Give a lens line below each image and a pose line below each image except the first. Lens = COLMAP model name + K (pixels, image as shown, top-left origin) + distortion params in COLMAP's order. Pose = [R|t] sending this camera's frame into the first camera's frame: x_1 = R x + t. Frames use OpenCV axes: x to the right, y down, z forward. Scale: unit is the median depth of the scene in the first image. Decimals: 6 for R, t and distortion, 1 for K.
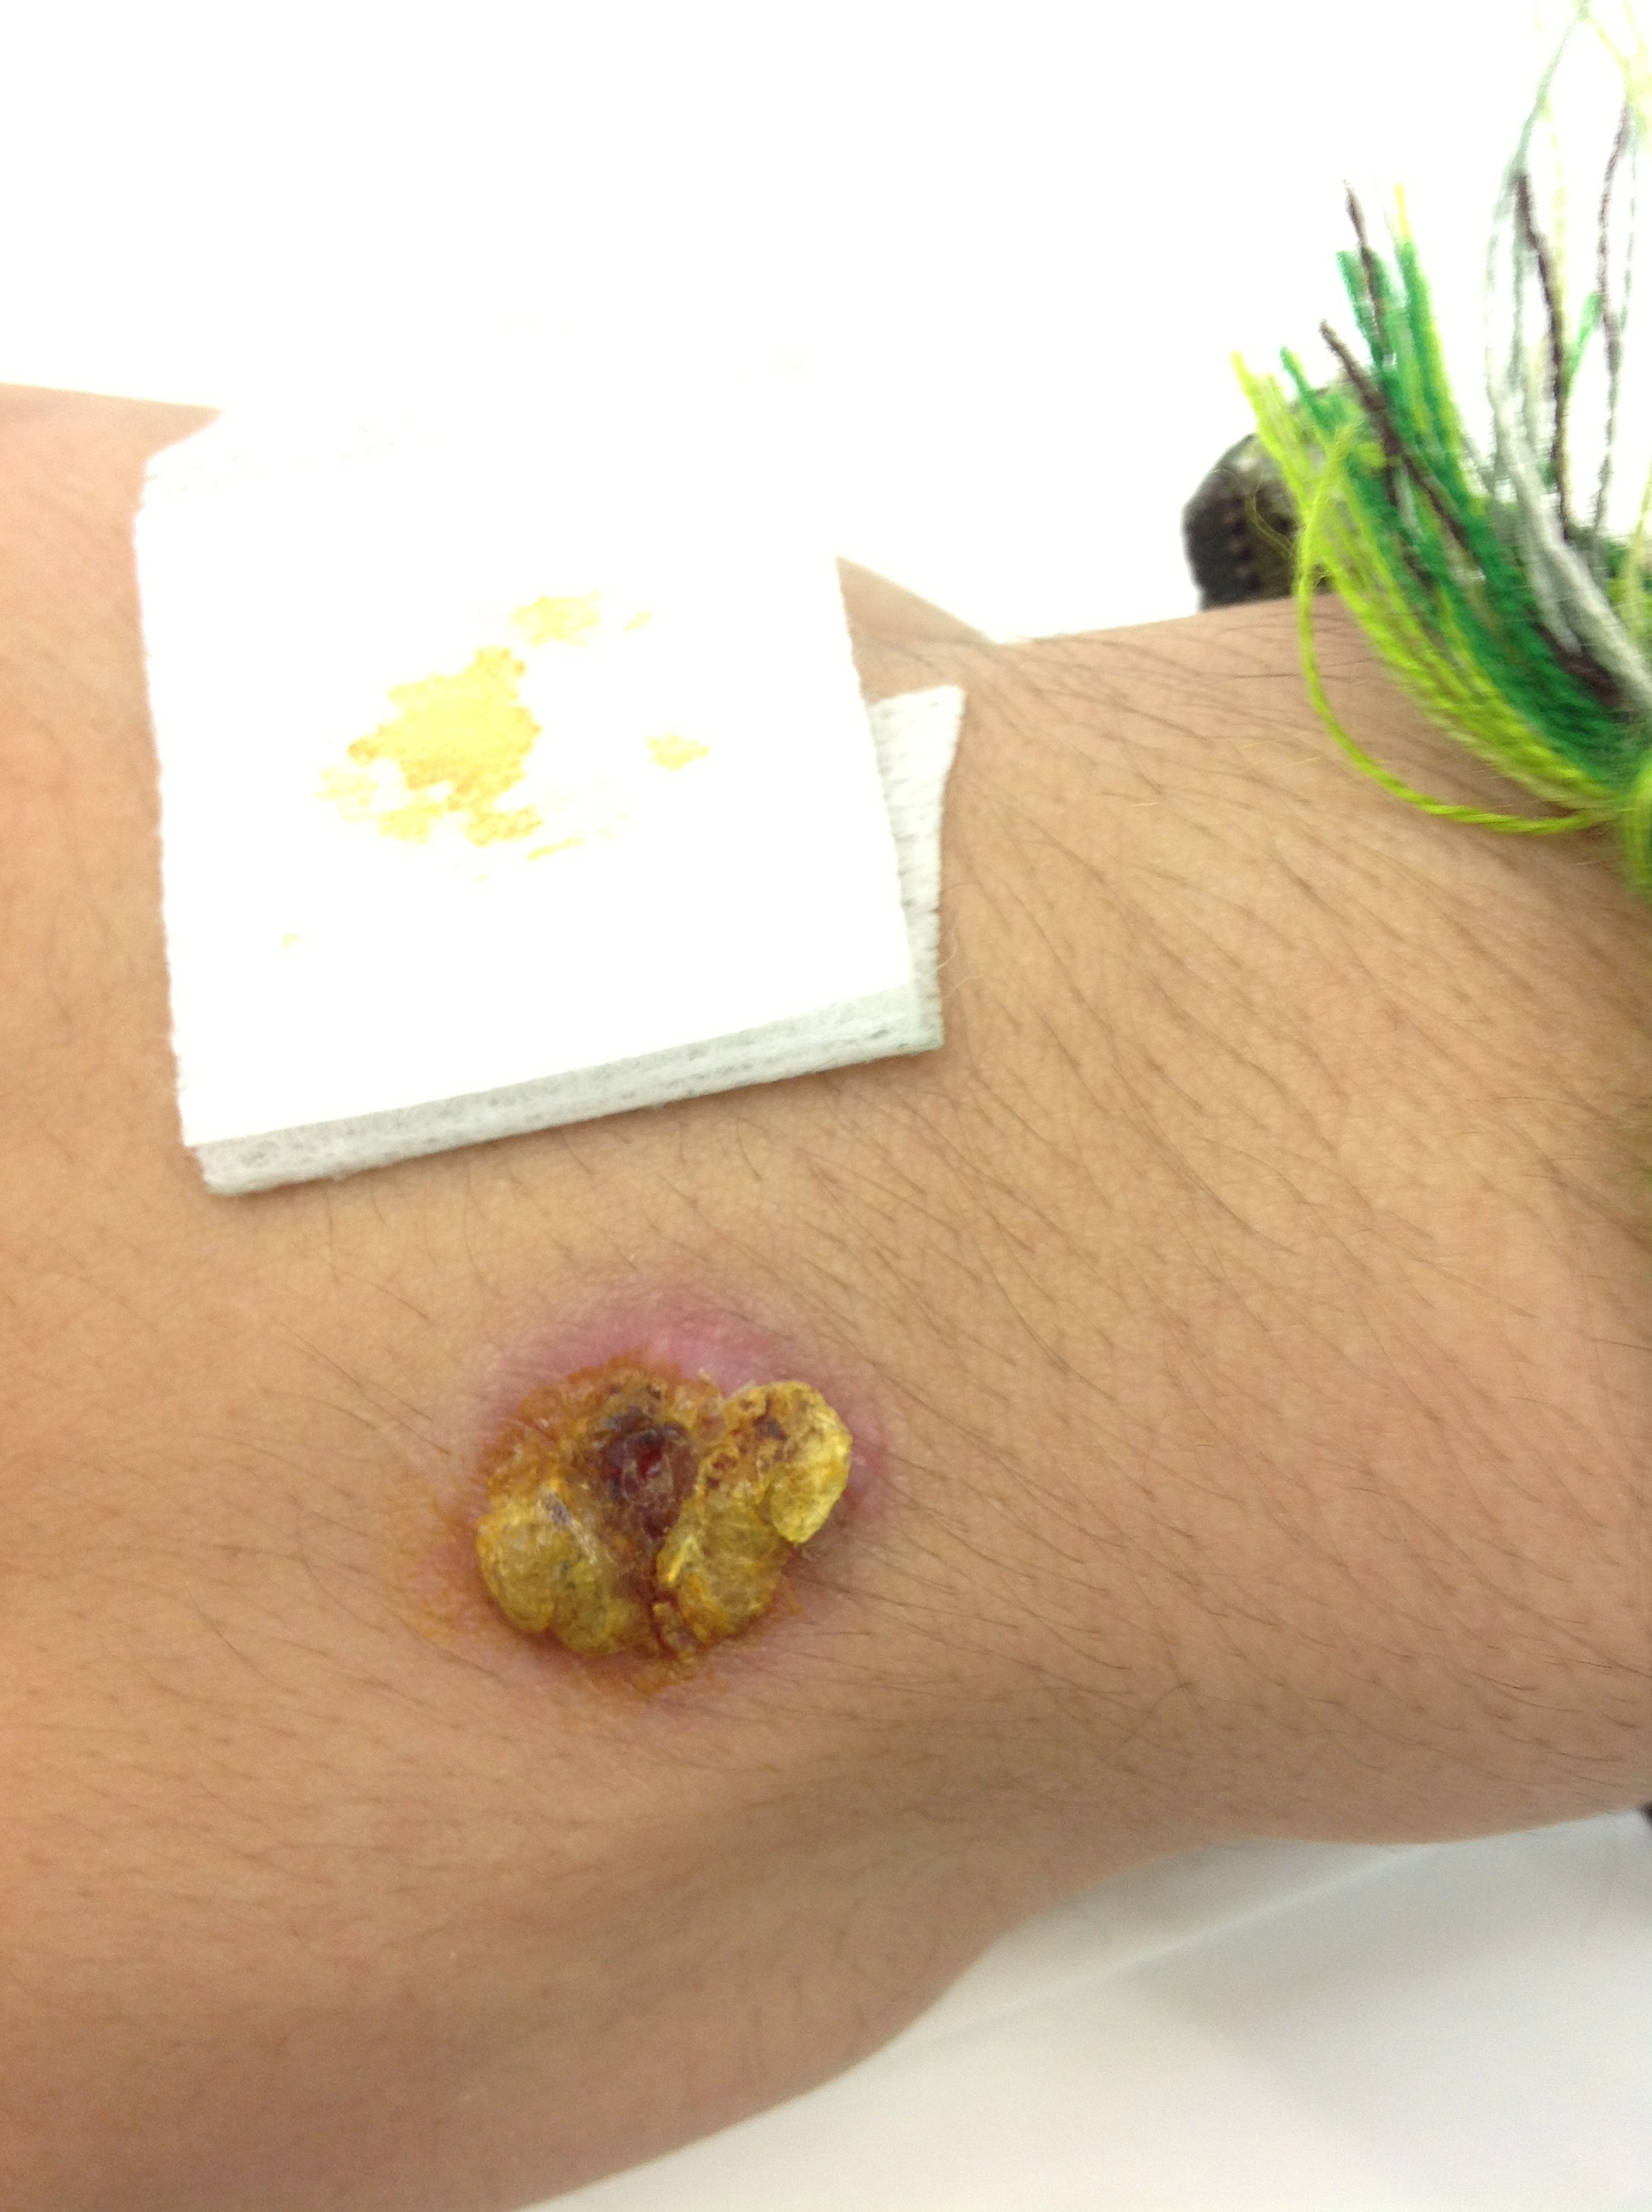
lens RADIAL K [[2253.6, 0, 829.2], [0, 2253.6, 1103.6], [0, 0, 1]] dist [-0.040925, 0.000000]
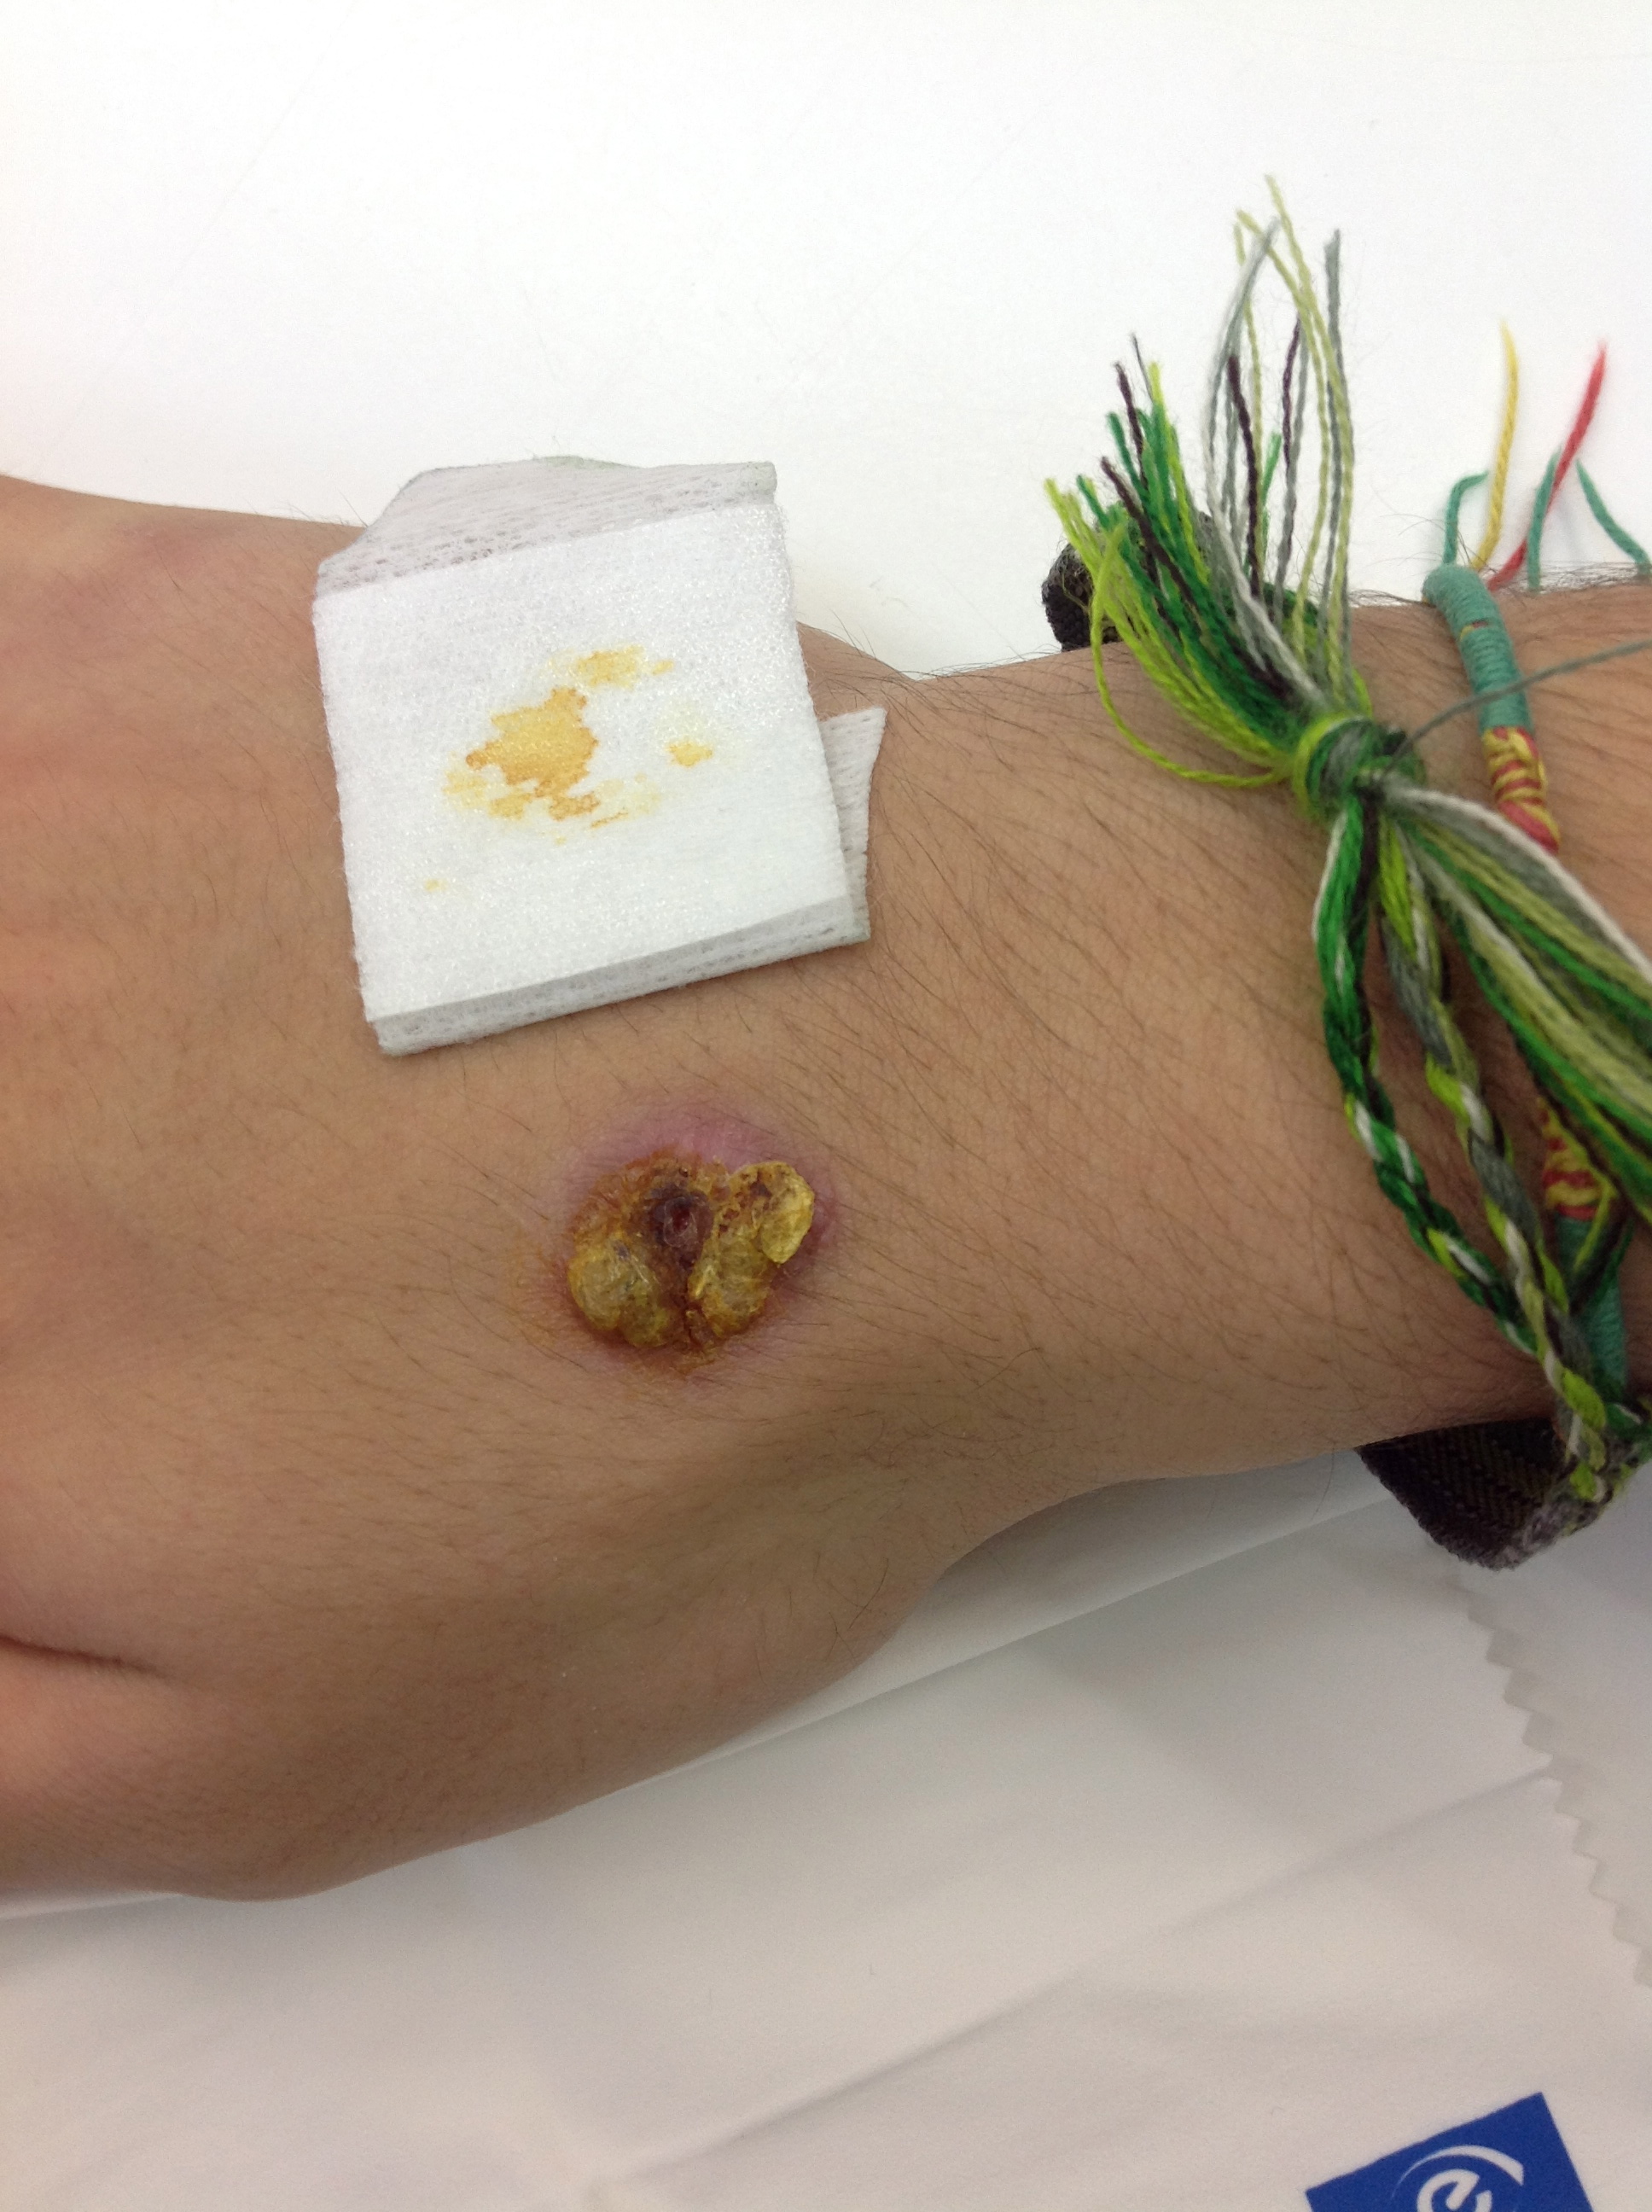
lens RADIAL K [[2253.6, 0, 823.9], [0, 2253.6, 1107.8], [0, 0, 1]] dist [-0.040925, 0.000000]
pose [[0.999715, -0.022246, -0.008615, 0.029976], [0.021947, 0.999204, -0.033305, 0.137197], [0.009349, 0.033107, 0.999408, -0.507141]]
